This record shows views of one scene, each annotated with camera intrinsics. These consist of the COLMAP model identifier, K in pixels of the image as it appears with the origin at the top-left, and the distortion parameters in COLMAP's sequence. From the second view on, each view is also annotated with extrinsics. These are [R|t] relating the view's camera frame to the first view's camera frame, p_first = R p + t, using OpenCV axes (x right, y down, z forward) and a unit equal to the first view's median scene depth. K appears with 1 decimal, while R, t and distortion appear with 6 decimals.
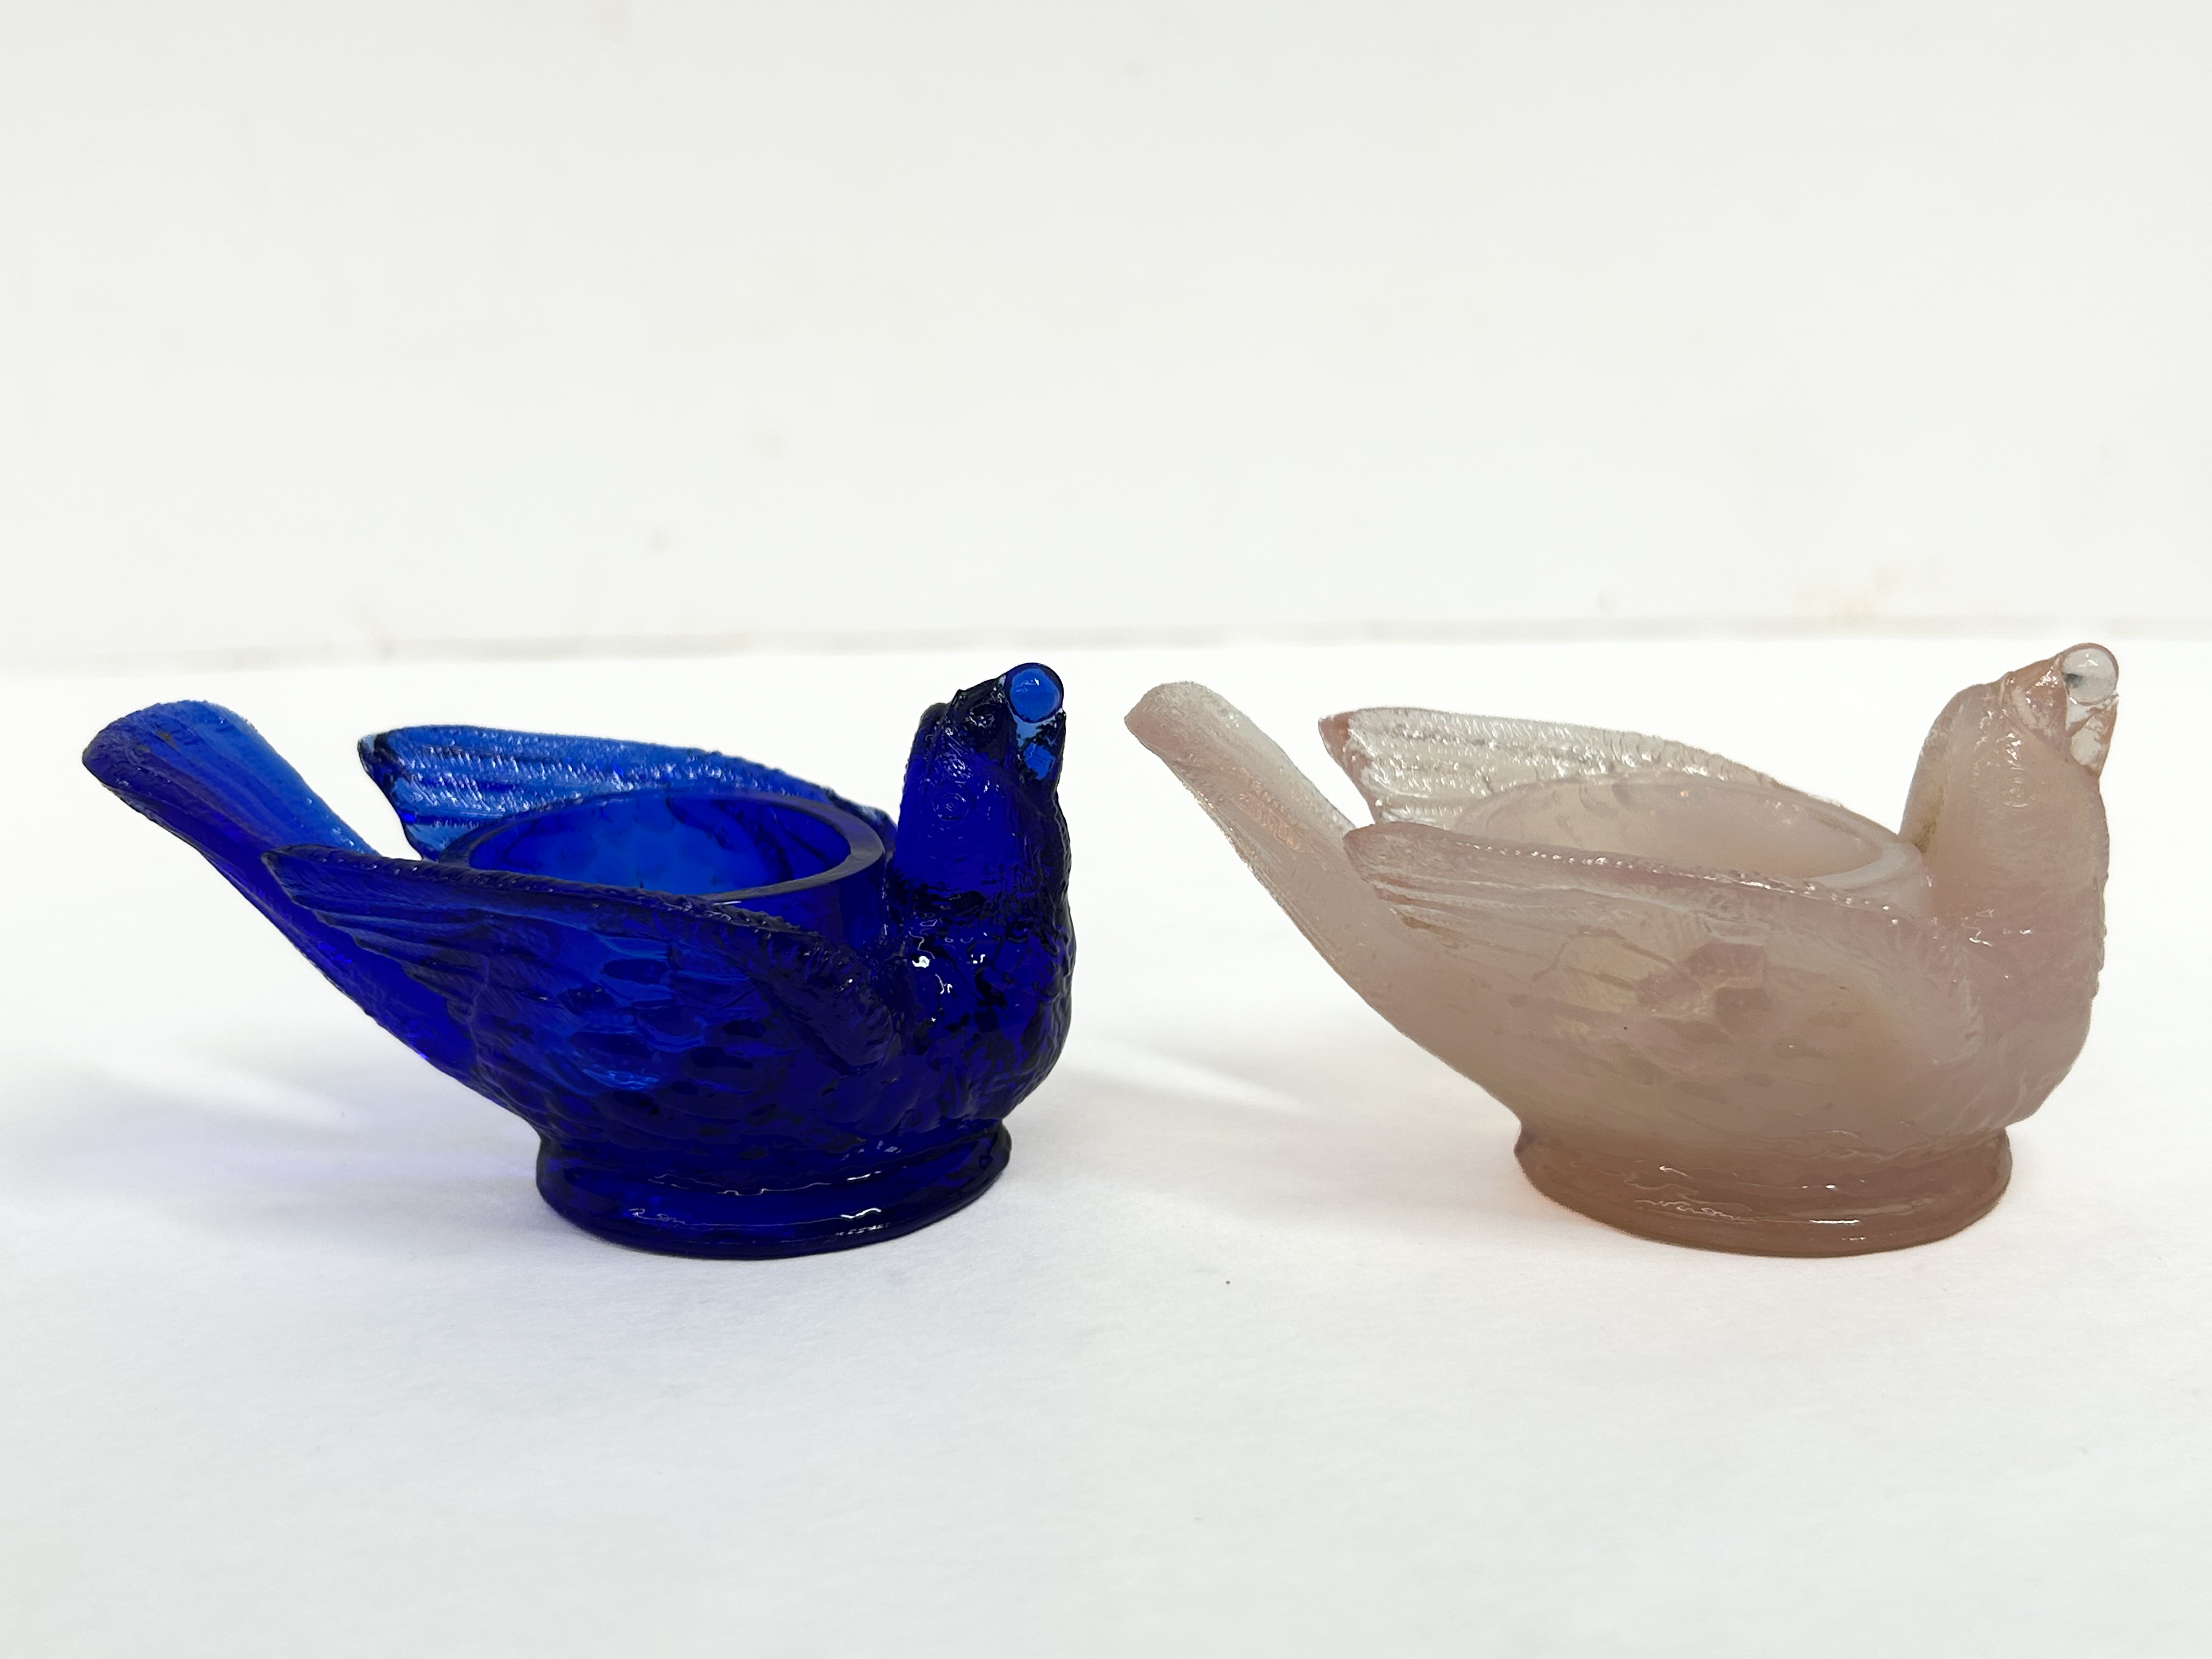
lens RADIAL K [[2420.8, 0, 1092.7], [0, 2420.8, 836.8], [0, 0, 1]] dist [-0.061709, 0.000000]
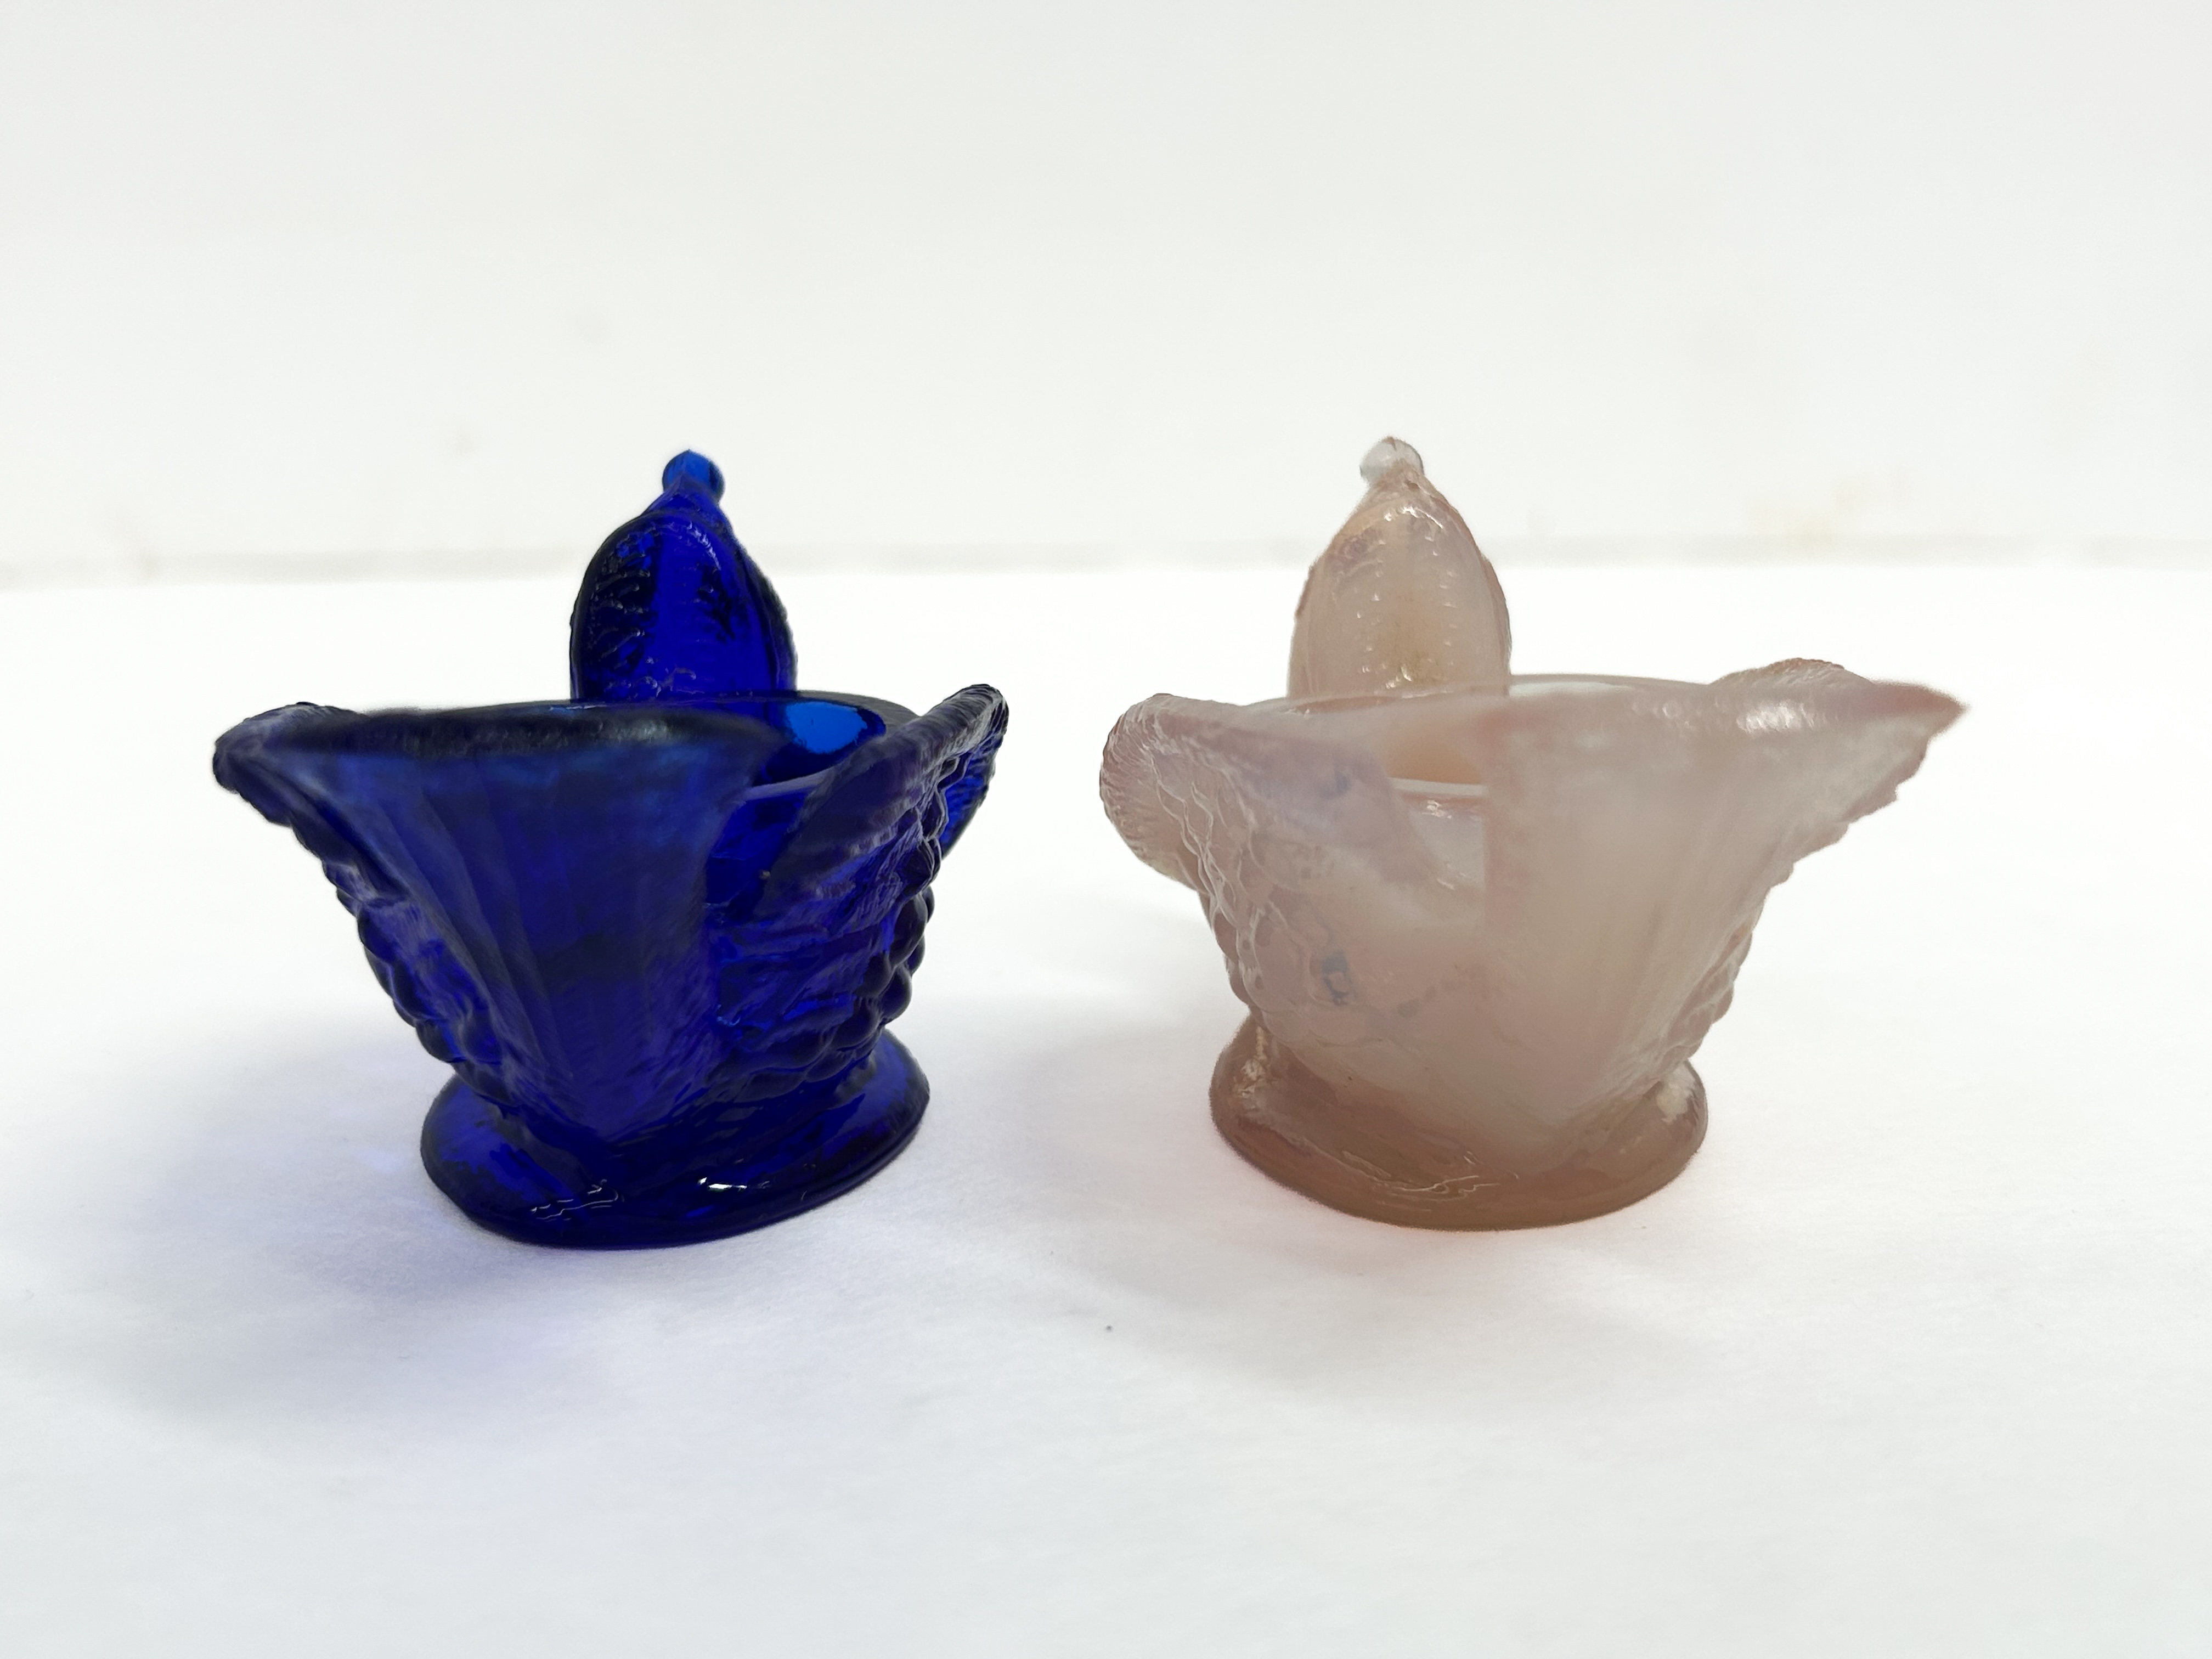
lens RADIAL K [[2420.8, 0, 1104.2], [0, 2420.8, 821.3], [0, 0, 1]] dist [-0.061709, 0.000000]
pose [[0.998698, 0.000453, 0.051019, 0.016723], [-0.000609, 0.999995, 0.003025, 0.025724], [-0.051018, -0.003052, 0.998693, 0.259065]]
